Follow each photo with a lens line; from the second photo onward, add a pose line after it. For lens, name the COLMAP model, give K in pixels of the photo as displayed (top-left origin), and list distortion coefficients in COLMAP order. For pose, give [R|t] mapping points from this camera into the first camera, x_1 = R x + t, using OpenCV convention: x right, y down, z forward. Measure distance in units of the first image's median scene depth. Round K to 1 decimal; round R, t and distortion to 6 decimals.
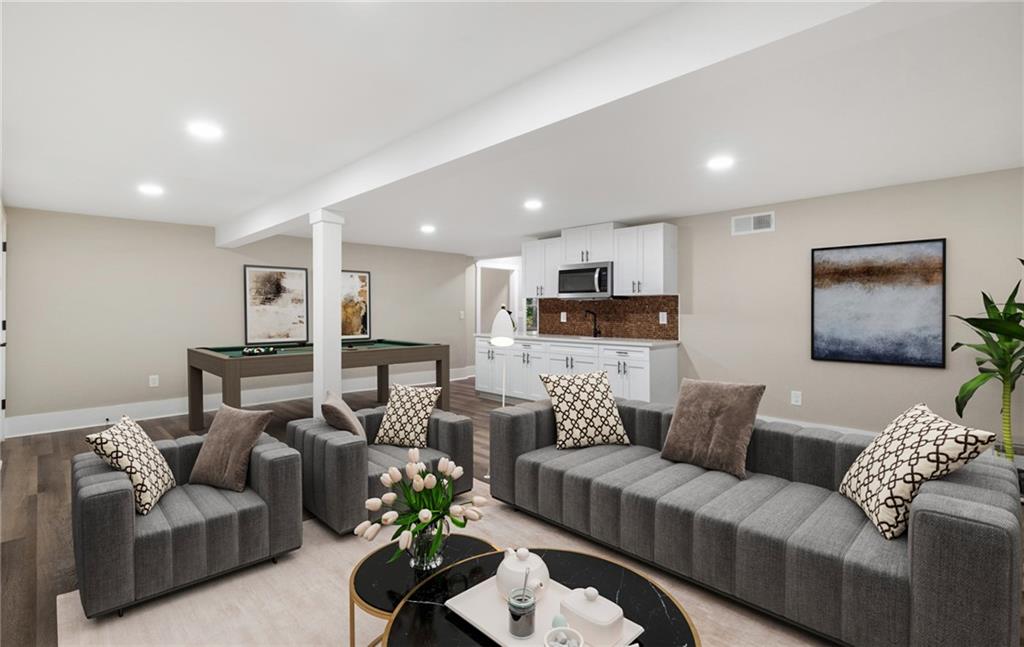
lens RADIAL K [[458.8, 0, 512.0], [0, 458.8, 316.9], [0, 0, 1]] dist [0.001516, 0.000068]
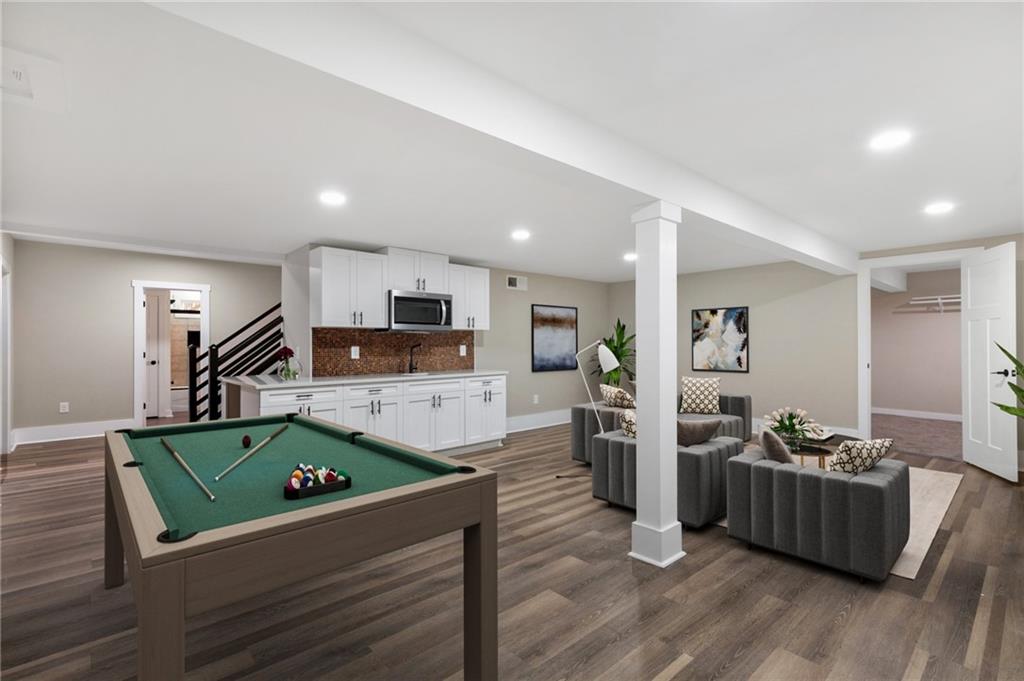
lens RADIAL K [[470.0, 0, 511.5], [0, 470.0, 341.6], [0, 0, 1]] dist [0.003021, 0.000661]
pose [[0.008744, -0.002403, 0.999959, -0.865129], [0.024350, 0.999701, 0.002189, -0.018292], [-0.999665, 0.024329, 0.008800, 0.907806]]
